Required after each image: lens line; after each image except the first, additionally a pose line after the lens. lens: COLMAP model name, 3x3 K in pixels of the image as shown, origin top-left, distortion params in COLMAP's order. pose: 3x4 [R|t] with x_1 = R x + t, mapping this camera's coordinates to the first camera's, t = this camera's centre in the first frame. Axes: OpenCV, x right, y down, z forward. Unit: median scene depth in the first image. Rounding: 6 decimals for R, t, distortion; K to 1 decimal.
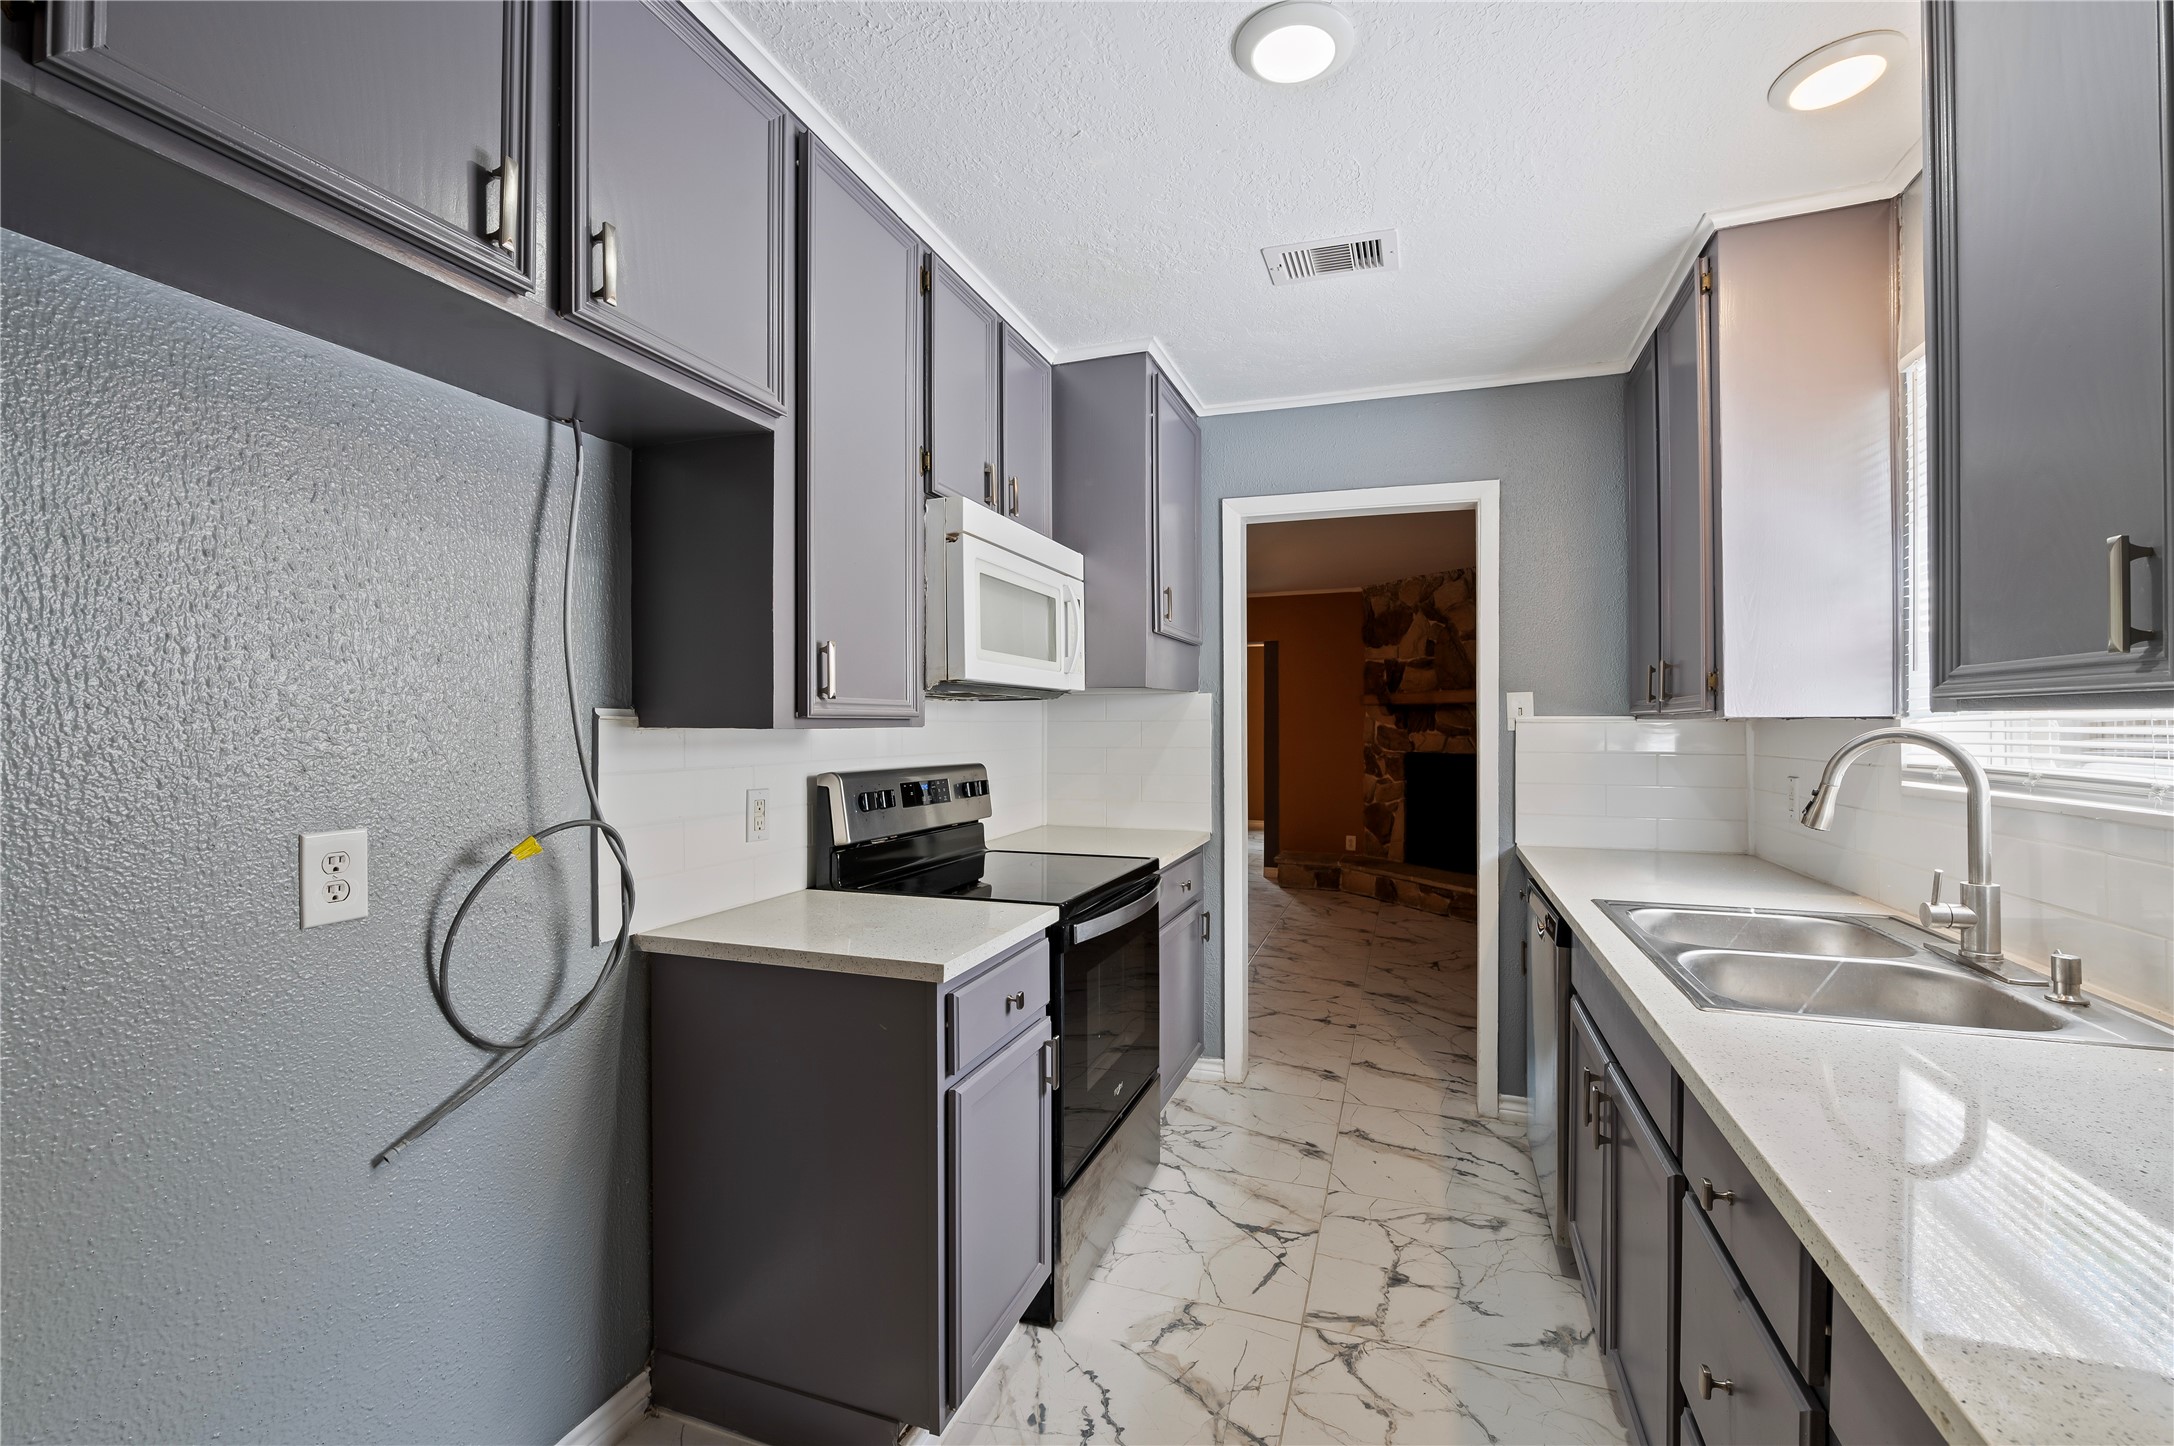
lens RADIAL K [[953.0, 0, 1088.5], [0, 953.0, 728.1], [0, 0, 1]] dist [-0.011657, 0.000690]
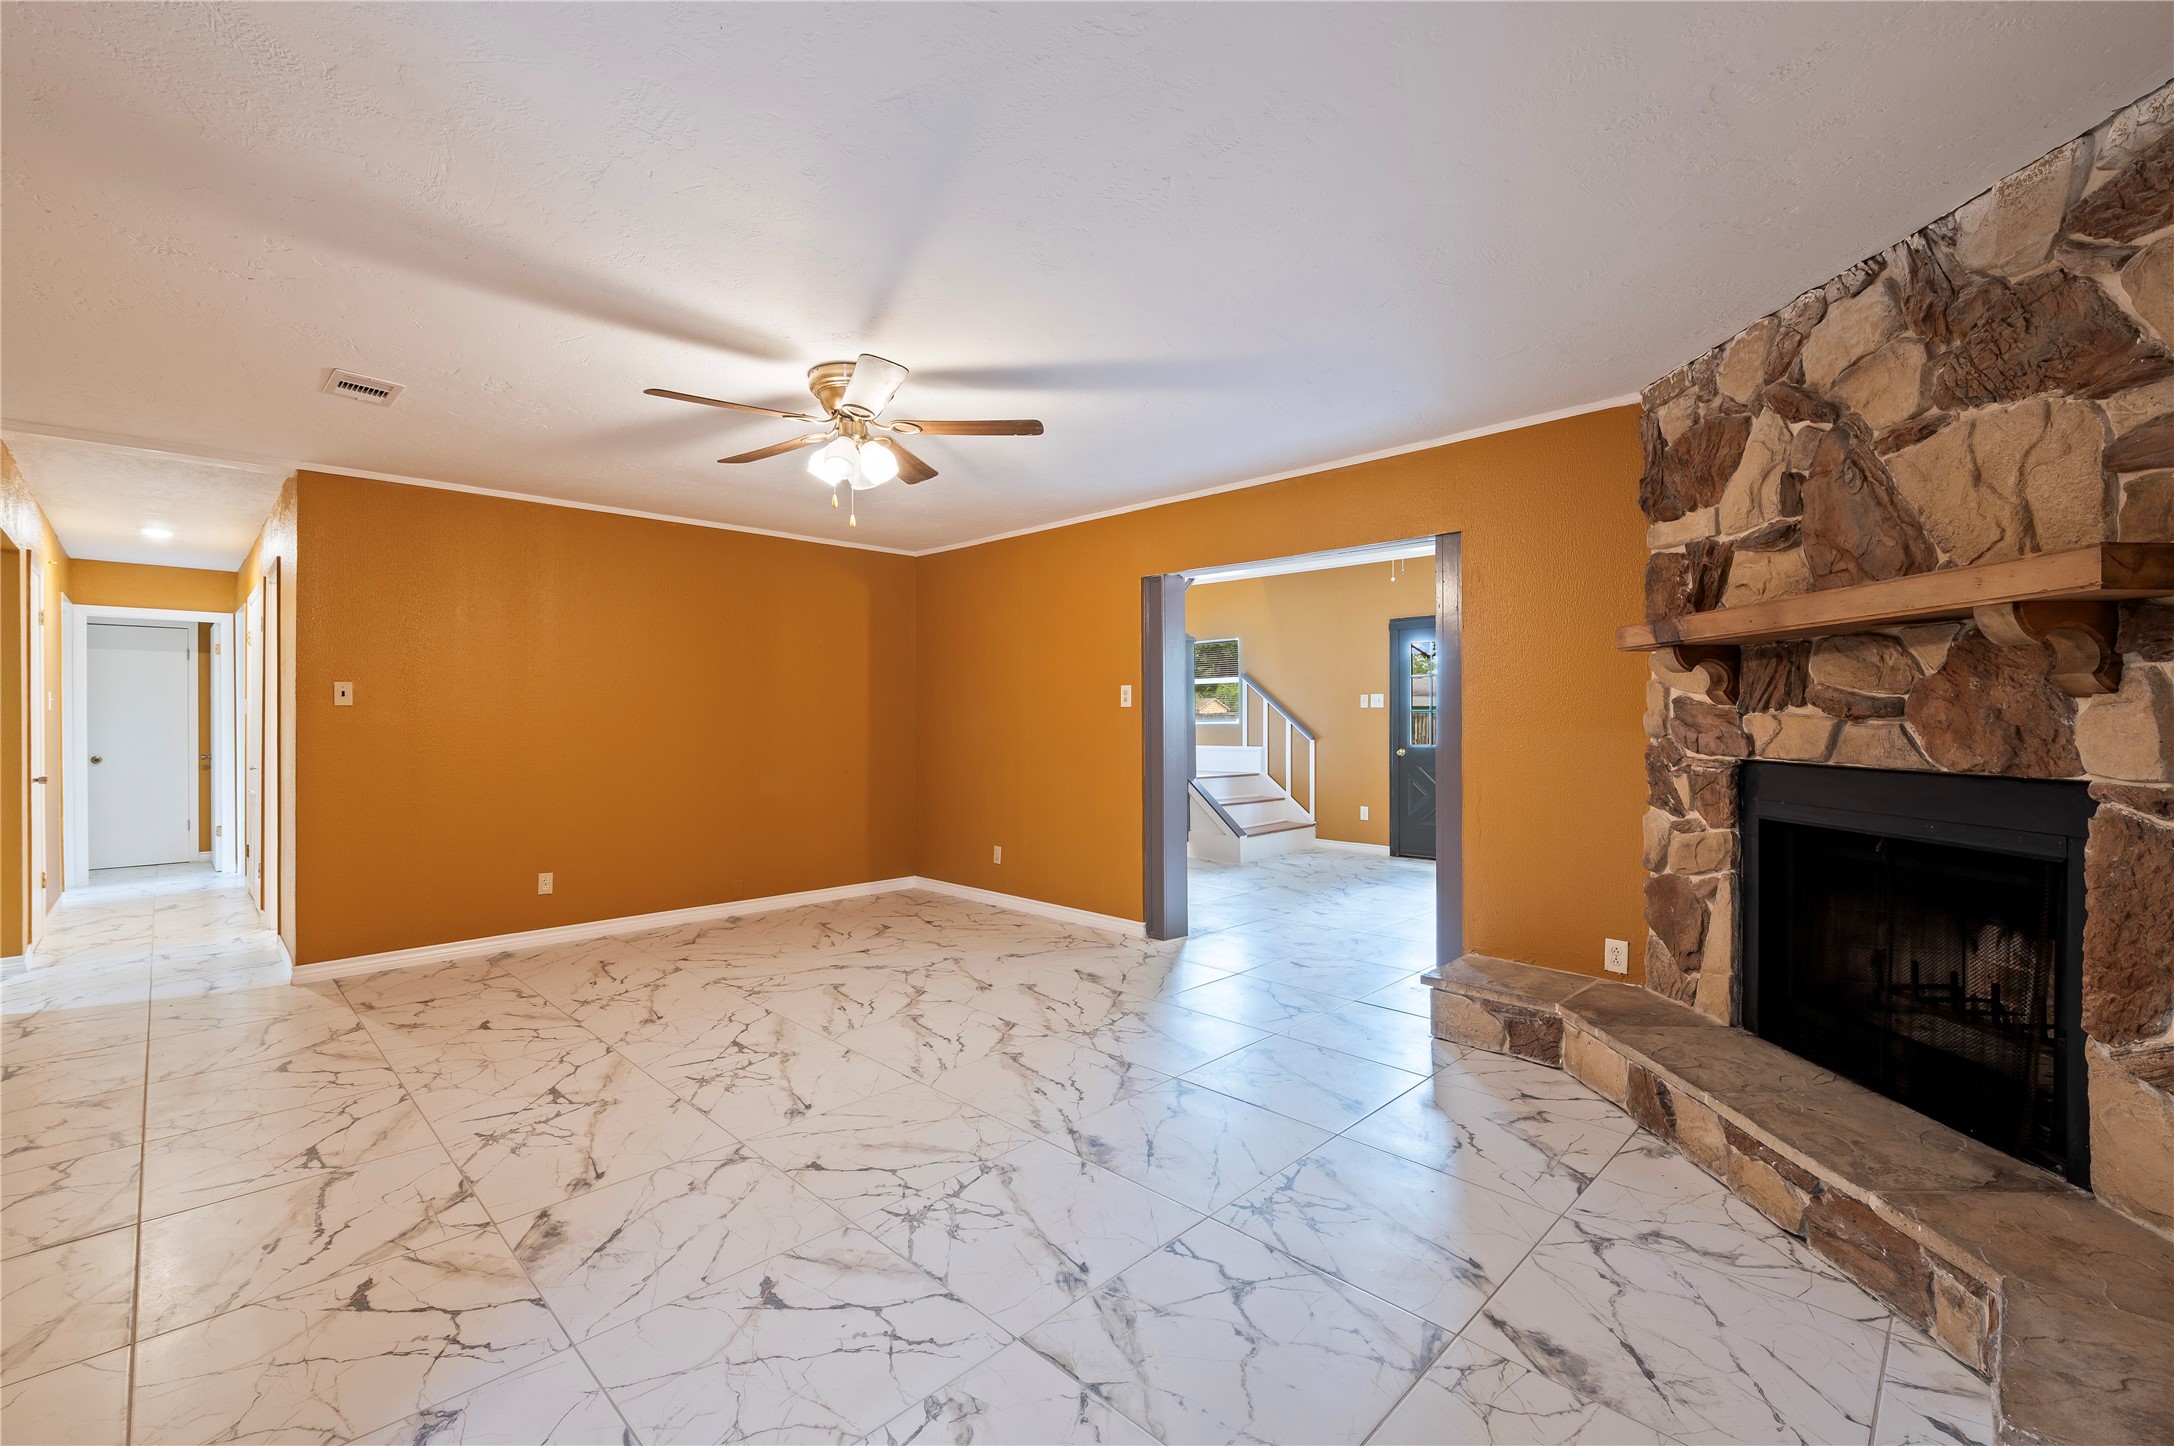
lens RADIAL K [[953.0, 0, 1067.4], [0, 953.0, 719.4], [0, 0, 1]] dist [-0.011657, 0.000690]
pose [[0.895471, -0.005411, -0.445087, 0.600845], [0.006386, 0.999979, 0.000692, 0.013444], [0.445074, -0.003462, 0.895487, 1.180683]]
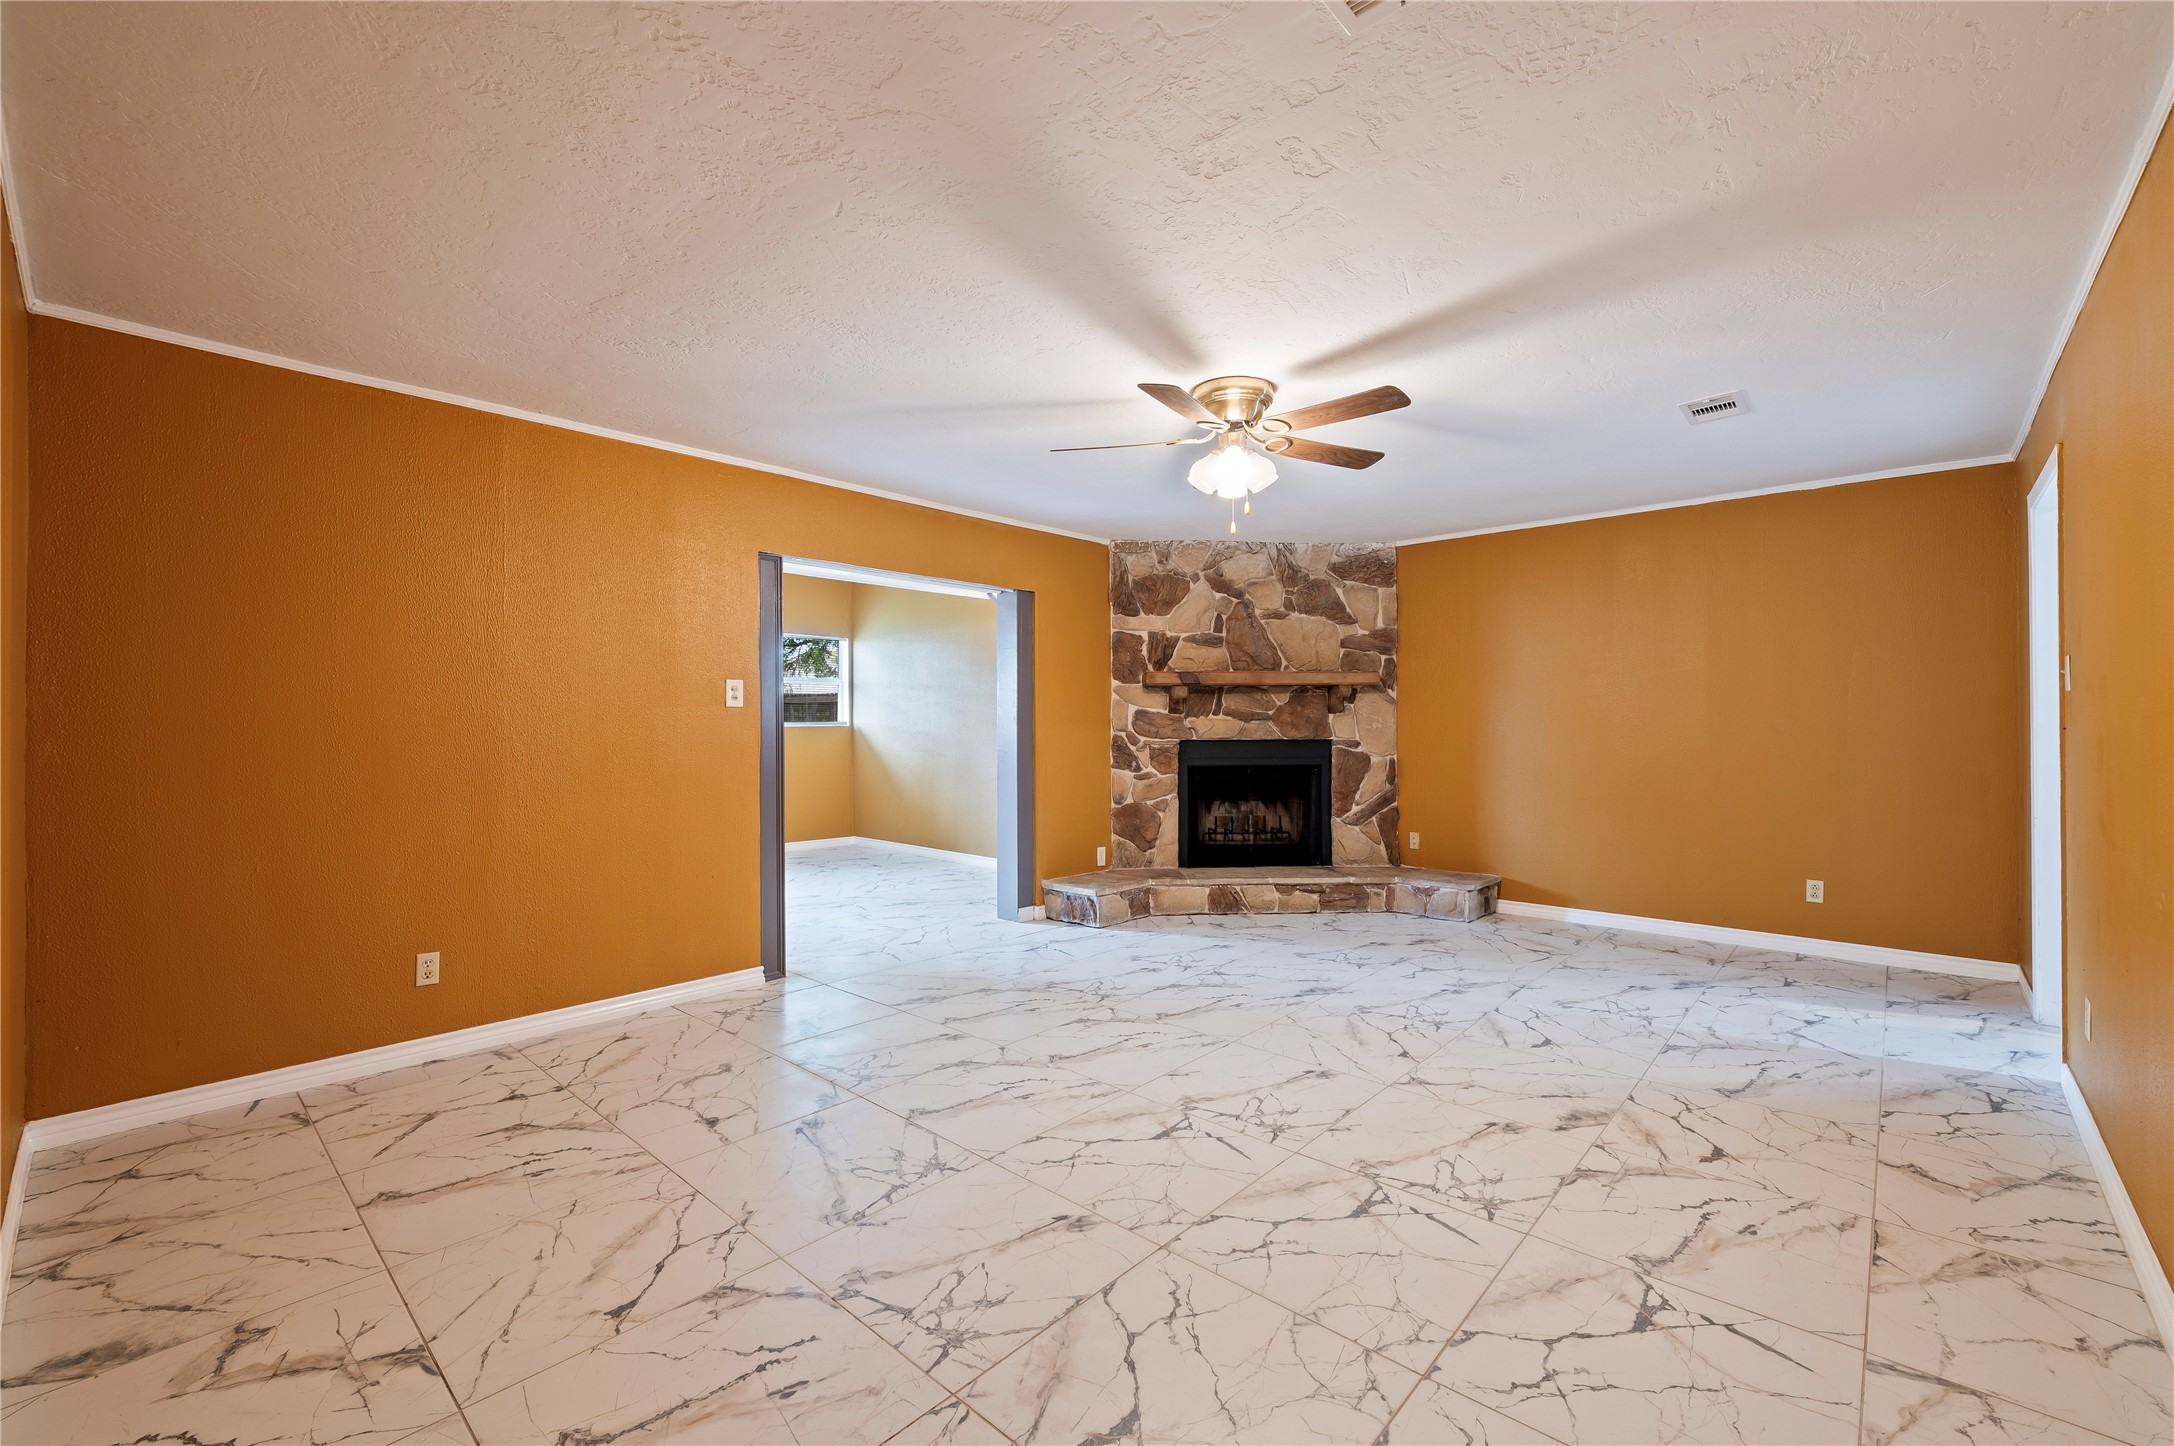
lens RADIAL K [[953.0, 0, 1104.9], [0, 953.0, 719.3], [0, 0, 1]] dist [-0.011657, 0.000690]
pose [[0.345384, -0.003740, 0.938454, -1.172298], [0.002587, 0.999992, 0.003033, 0.008144], [-0.938458, 0.001380, 0.345391, 1.783670]]
